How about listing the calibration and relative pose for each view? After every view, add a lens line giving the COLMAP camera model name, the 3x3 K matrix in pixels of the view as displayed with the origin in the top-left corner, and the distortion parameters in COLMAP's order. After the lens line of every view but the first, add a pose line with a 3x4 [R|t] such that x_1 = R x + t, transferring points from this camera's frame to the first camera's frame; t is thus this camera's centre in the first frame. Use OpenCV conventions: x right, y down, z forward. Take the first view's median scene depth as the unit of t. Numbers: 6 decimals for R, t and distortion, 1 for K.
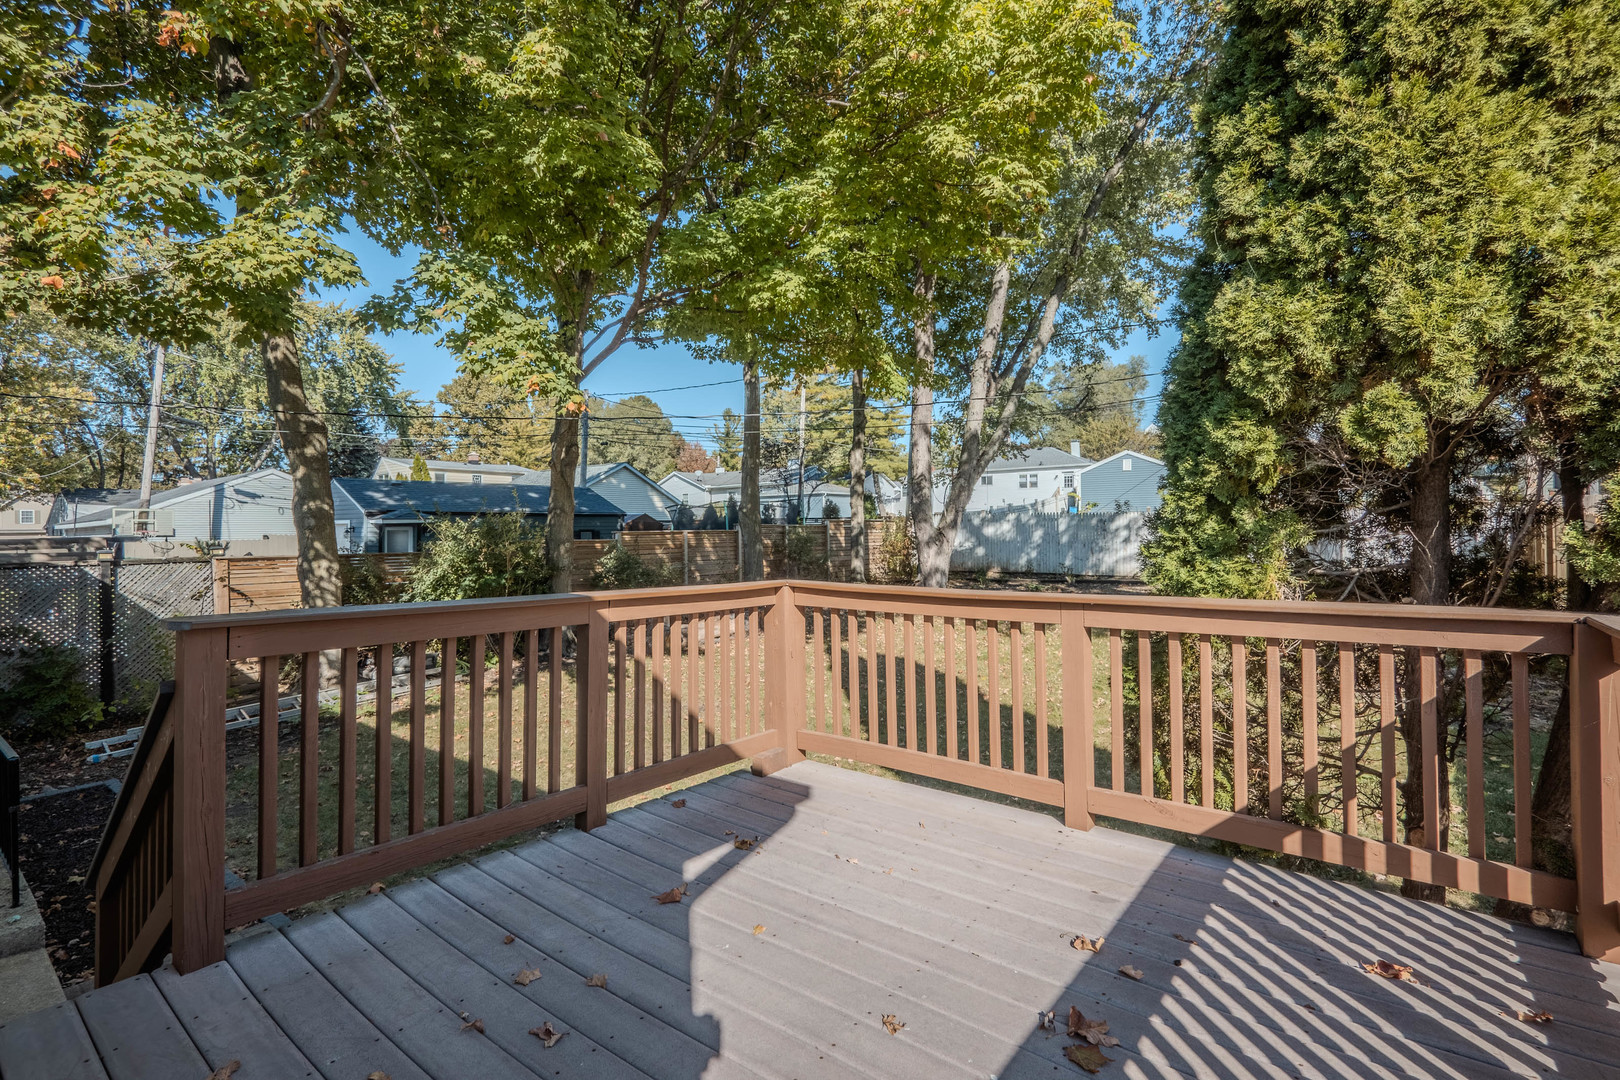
lens RADIAL K [[760.0, 0, 802.7], [0, 760.0, 535.9], [0, 0, 1]] dist [0.002053, 0.000155]
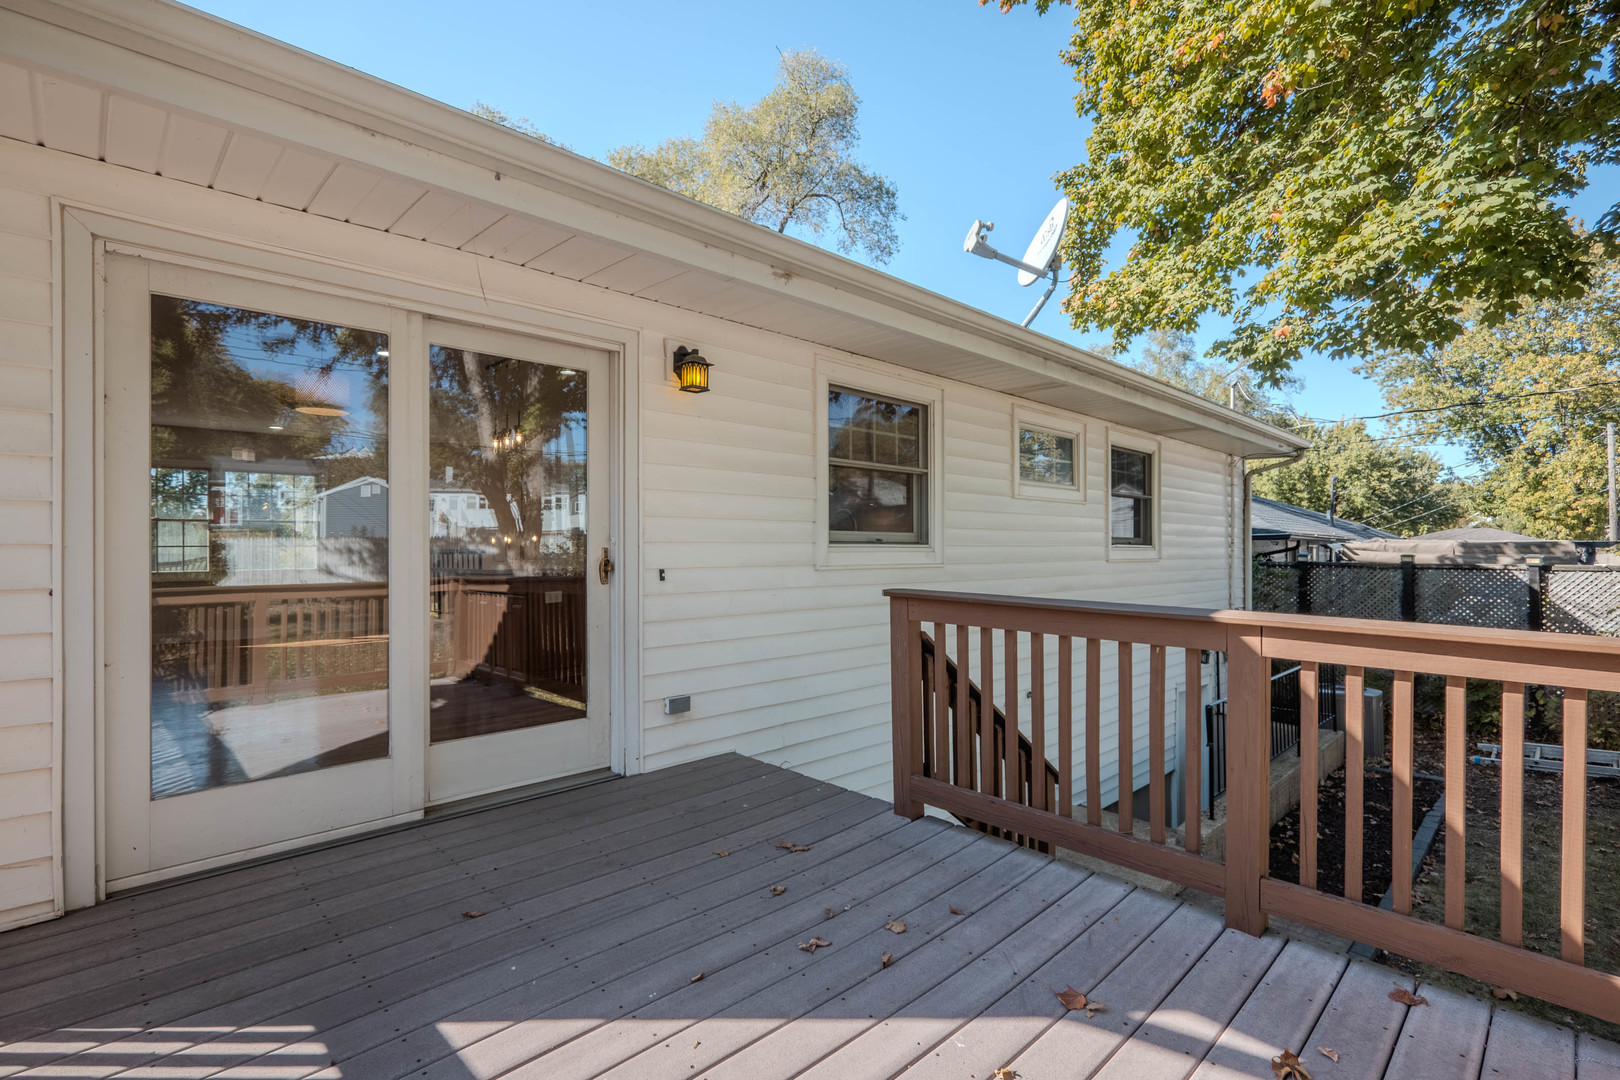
lens RADIAL K [[760.0, 0, 802.7], [0, 760.0, 538.8], [0, 0, 1]] dist [0.002053, 0.000155]
pose [[-0.122580, 0.000133, -0.992459, 0.524435], [-0.002555, 0.999997, 0.000449, 0.002790], [0.992455, 0.002591, -0.122580, 0.677569]]
